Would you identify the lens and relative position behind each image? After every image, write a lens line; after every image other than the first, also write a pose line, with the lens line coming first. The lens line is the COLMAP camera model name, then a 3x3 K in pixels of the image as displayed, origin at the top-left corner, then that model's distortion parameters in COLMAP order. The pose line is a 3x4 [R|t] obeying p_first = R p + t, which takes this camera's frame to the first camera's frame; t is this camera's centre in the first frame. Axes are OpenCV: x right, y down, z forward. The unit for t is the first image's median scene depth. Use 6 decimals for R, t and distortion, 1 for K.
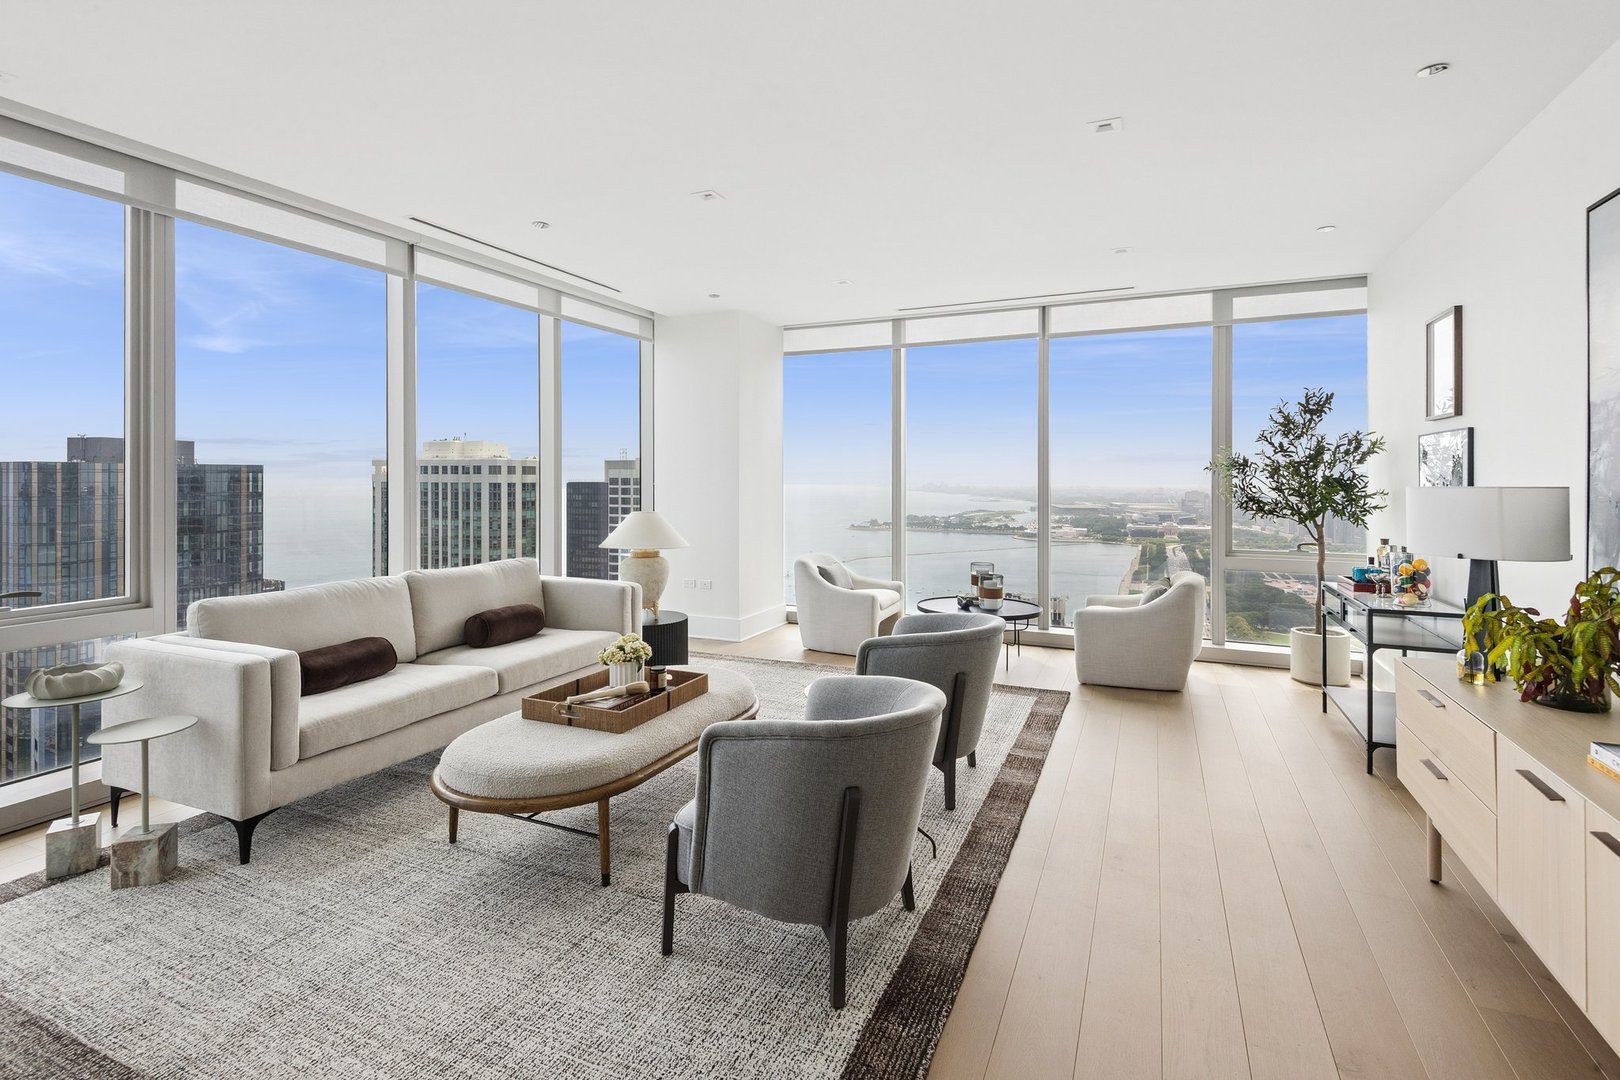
lens RADIAL K [[766.8, 0, 813.0], [0, 766.8, 475.5], [0, 0, 1]] dist [0.000073, -0.000271]
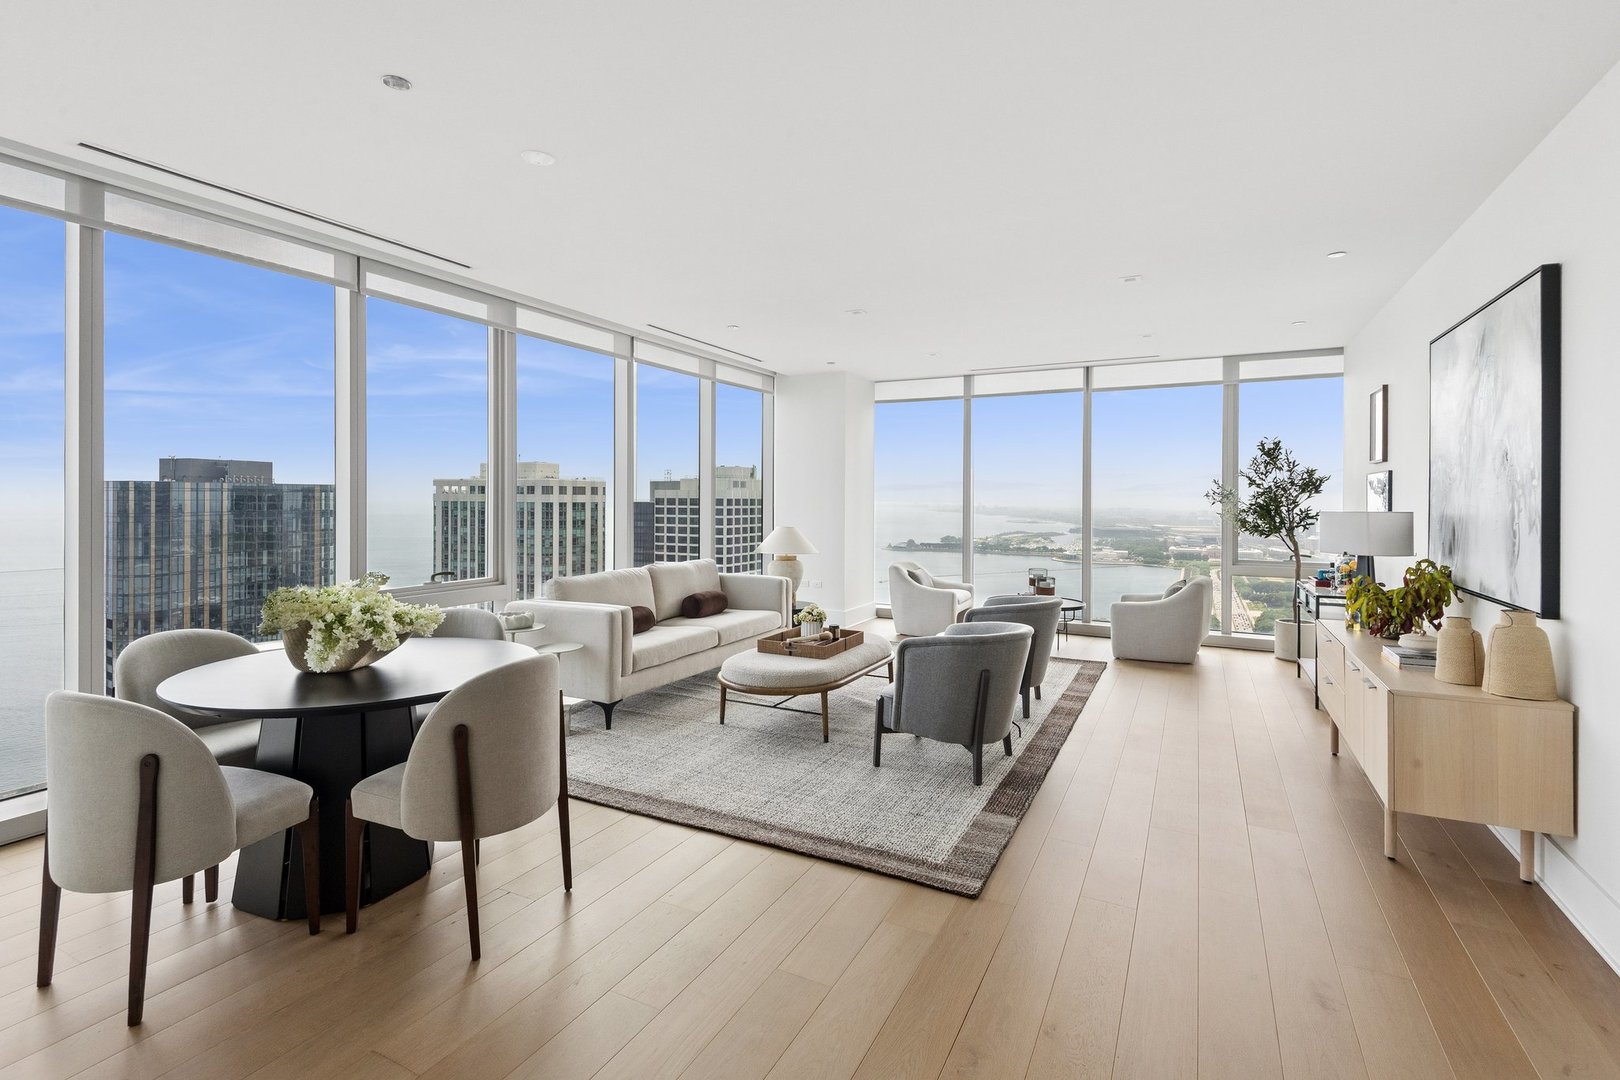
lens RADIAL K [[756.6, 0, 803.1], [0, 756.6, 499.2], [0, 0, 1]] dist [0.001317, 0.000049]
pose [[0.998029, 0.003905, -0.062633, -0.096988], [-0.003664, 0.999985, 0.003970, -0.006056], [0.062647, -0.003732, 0.998029, -0.303032]]
